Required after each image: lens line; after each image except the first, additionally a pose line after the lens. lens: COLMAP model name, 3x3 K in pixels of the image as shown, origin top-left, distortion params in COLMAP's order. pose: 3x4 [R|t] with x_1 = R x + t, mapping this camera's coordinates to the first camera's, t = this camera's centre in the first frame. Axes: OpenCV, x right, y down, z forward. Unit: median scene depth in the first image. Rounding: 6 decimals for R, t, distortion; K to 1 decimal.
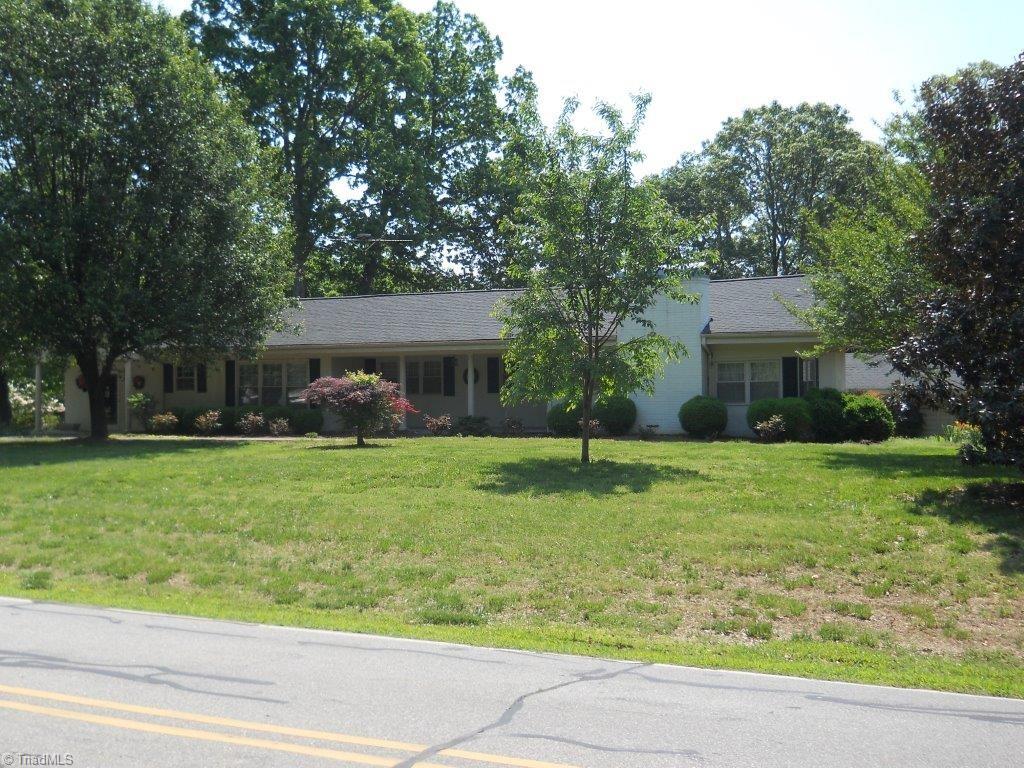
lens RADIAL K [[1130.9, 0, 512.8], [0, 1130.9, 385.8], [0, 0, 1]] dist [-0.032887, 0.000000]
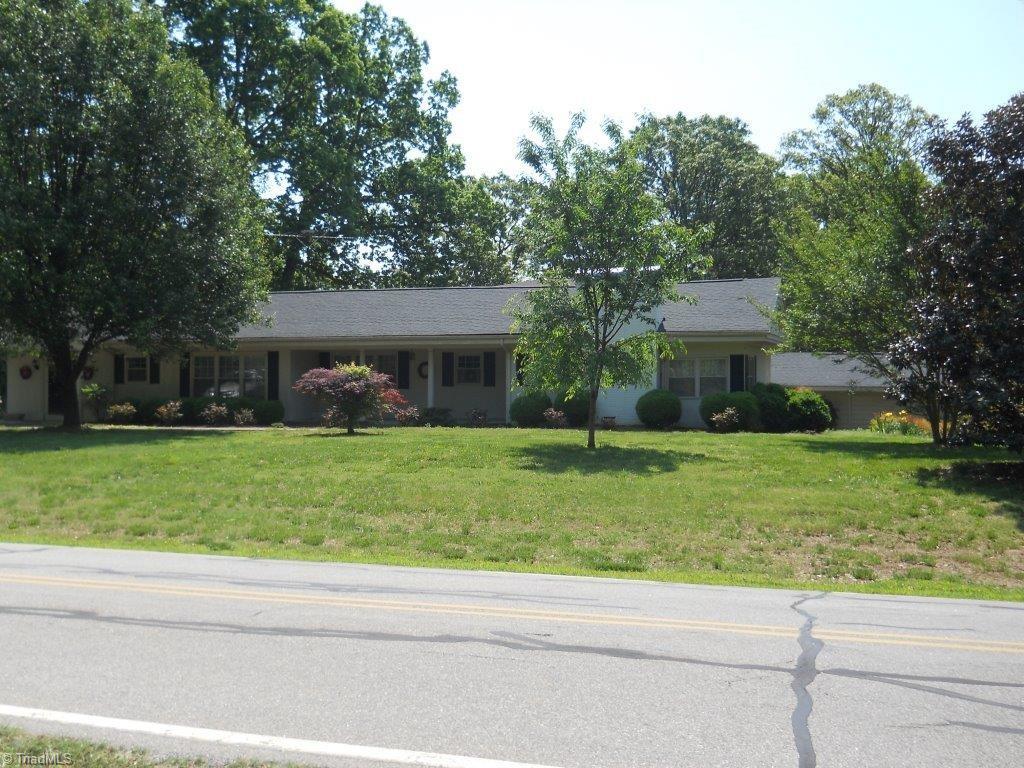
lens RADIAL K [[1130.9, 0, 511.2], [0, 1130.9, 382.6], [0, 0, 1]] dist [-0.032887, 0.000000]
pose [[0.992376, 0.008586, 0.122950, -0.092076], [-0.008459, 0.999963, -0.001560, 0.004454], [-0.122959, 0.000509, 0.992412, -0.048130]]
